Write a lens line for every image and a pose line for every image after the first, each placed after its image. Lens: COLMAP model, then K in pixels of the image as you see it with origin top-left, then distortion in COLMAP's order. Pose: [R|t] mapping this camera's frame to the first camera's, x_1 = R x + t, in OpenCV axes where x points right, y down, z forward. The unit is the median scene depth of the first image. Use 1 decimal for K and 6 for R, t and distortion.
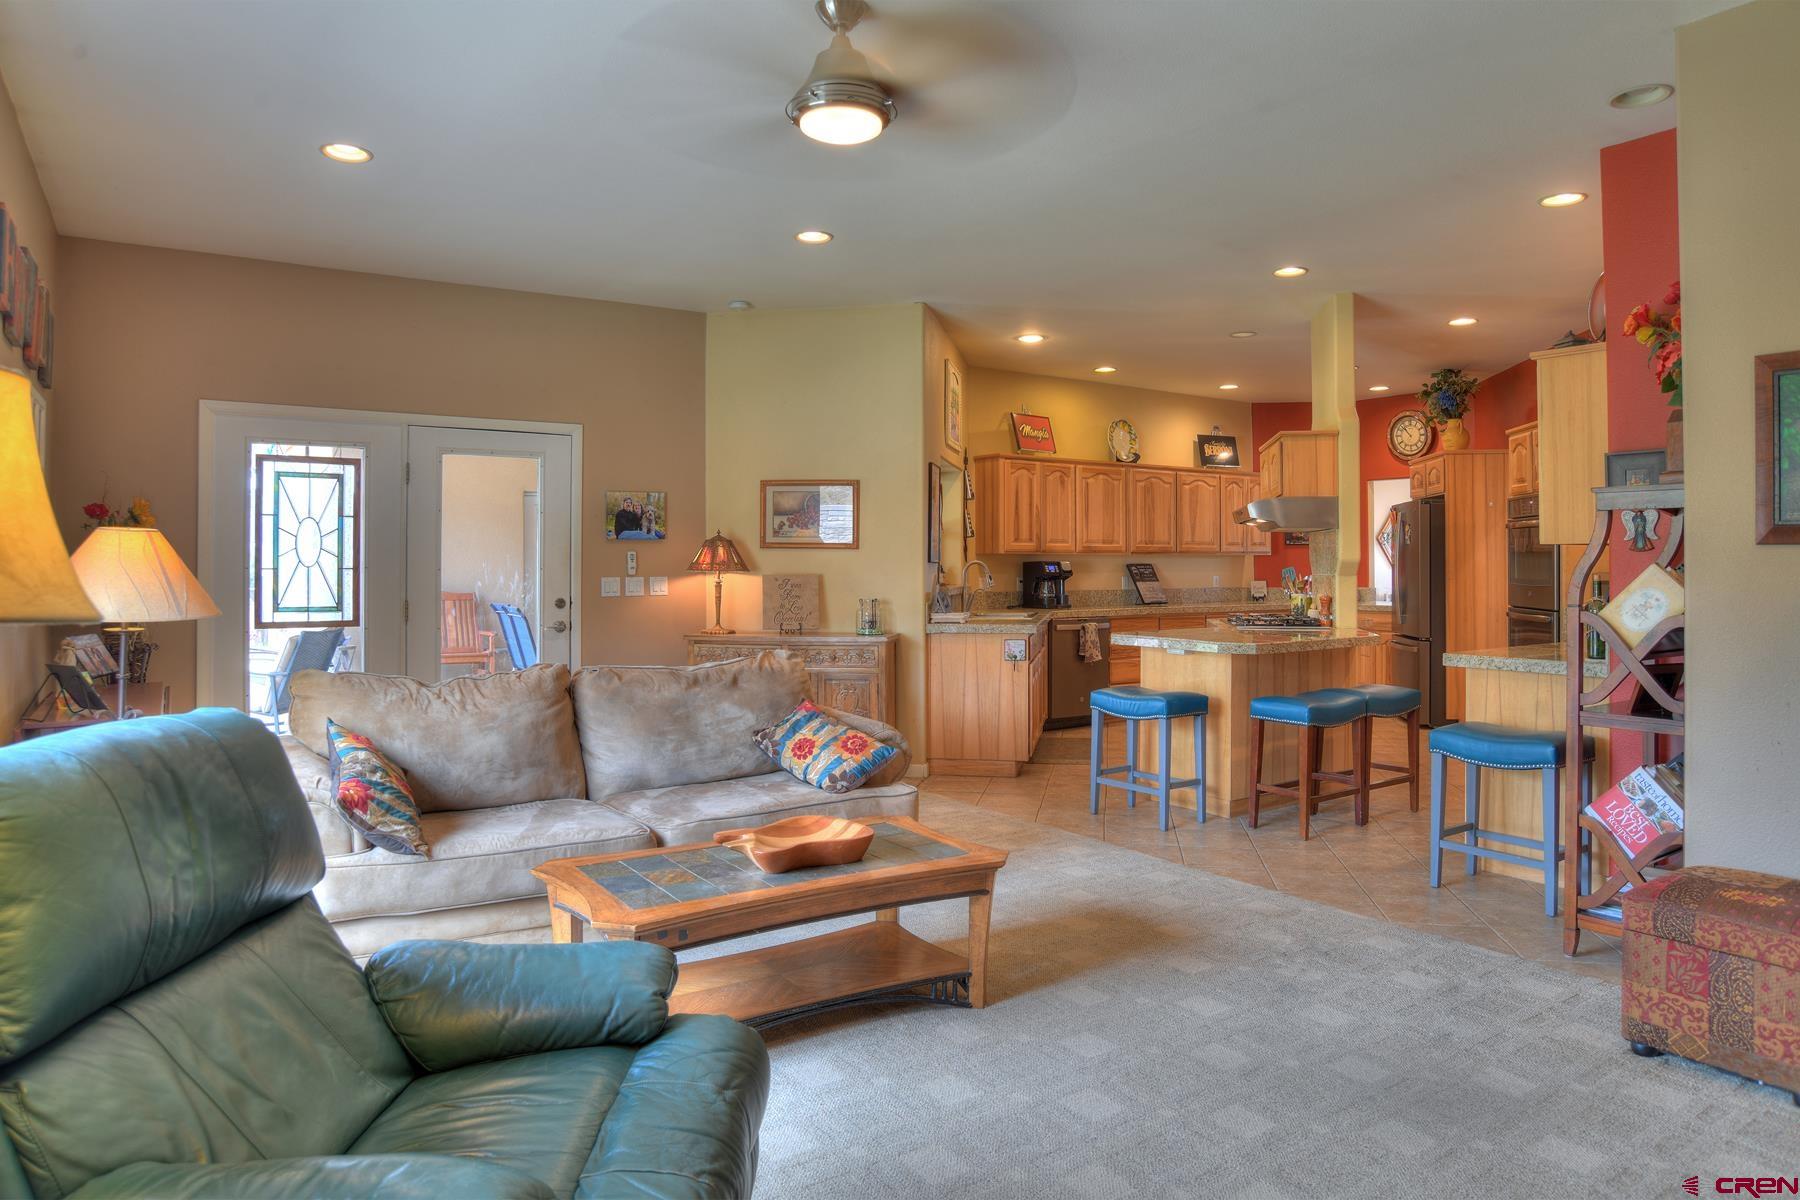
lens RADIAL K [[1182.8, 0, 821.4], [0, 1182.8, 540.1], [0, 0, 1]] dist [-0.075288, 0.001743]
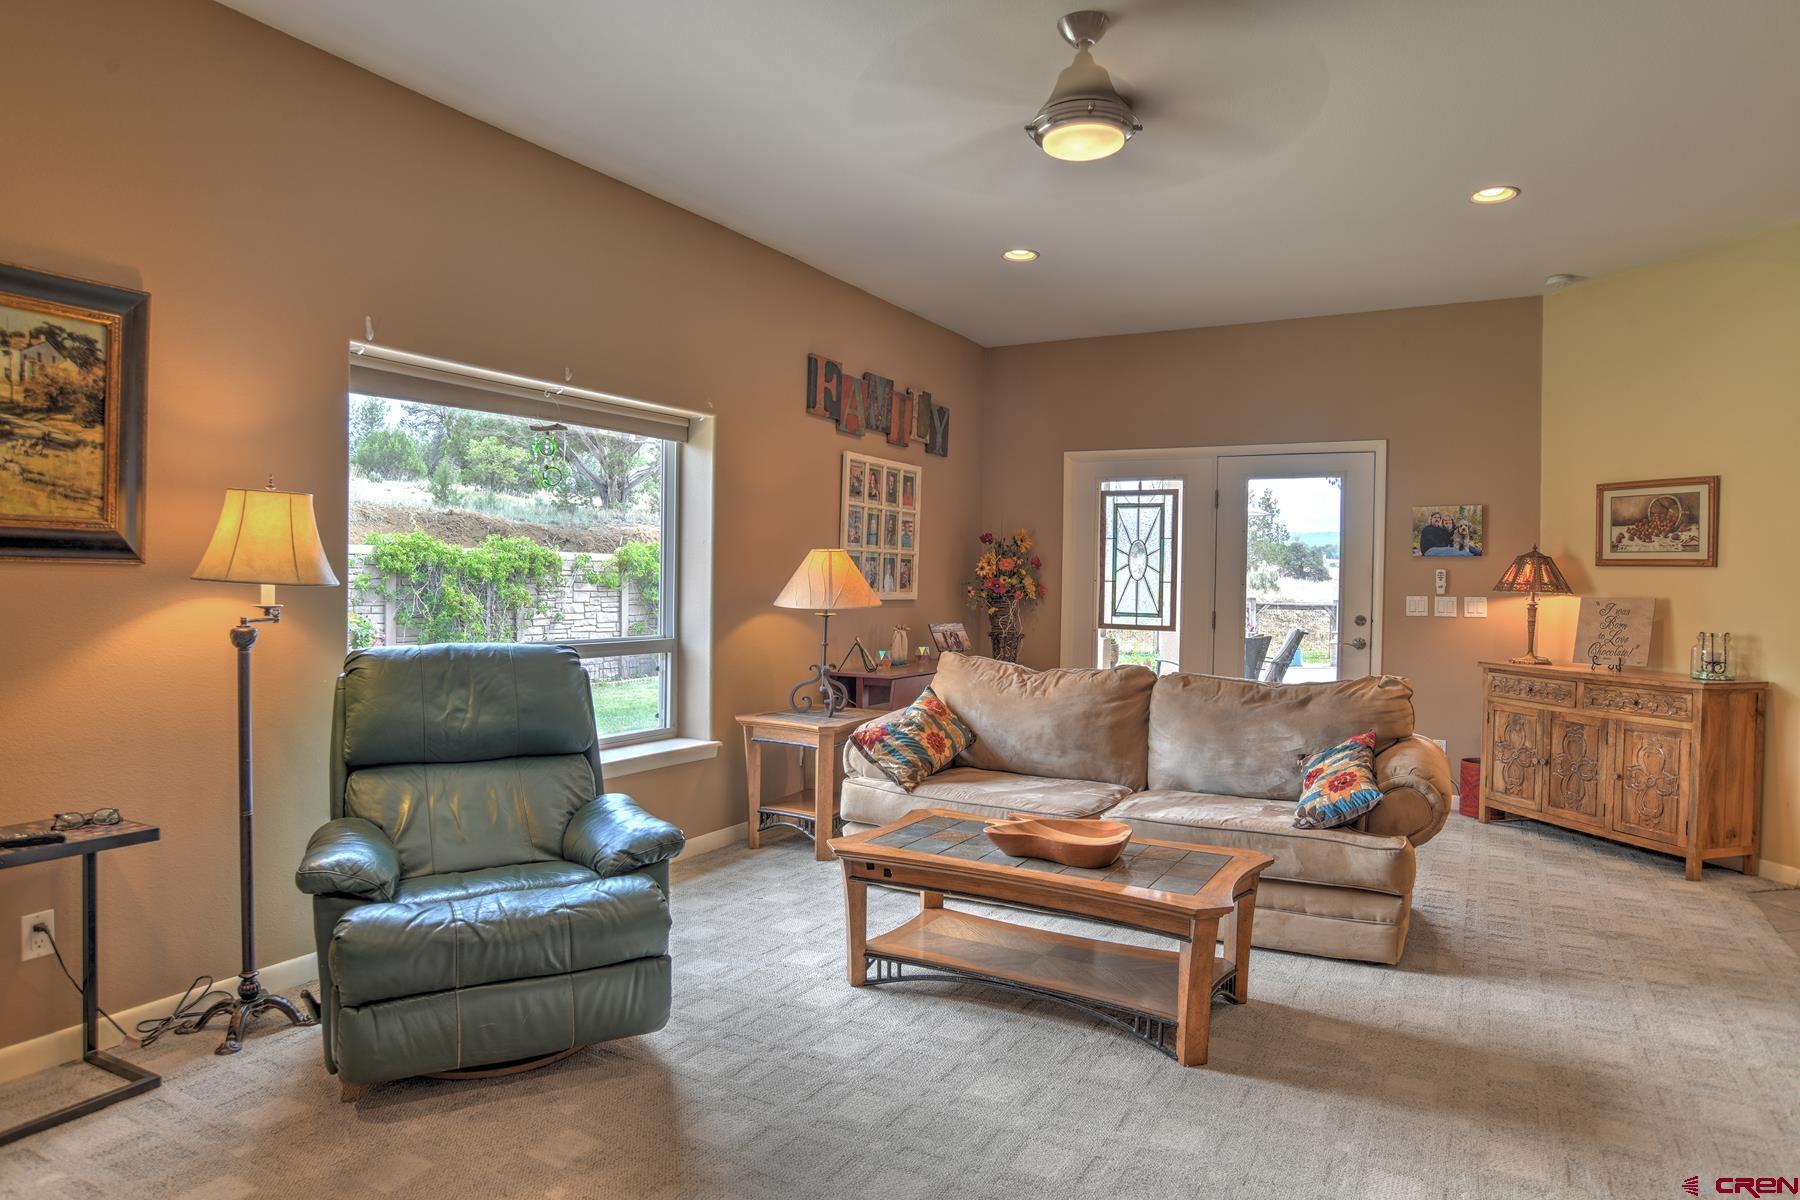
lens RADIAL K [[1052.6, 0, 830.8], [0, 1052.6, 596.4], [0, 0, 1]] dist [-0.057082, 0.001792]
pose [[0.438120, 0.025494, -0.898555, 0.376080], [0.002559, 0.999558, 0.029607, 0.005856], [0.898913, -0.015271, 0.437861, 0.209898]]
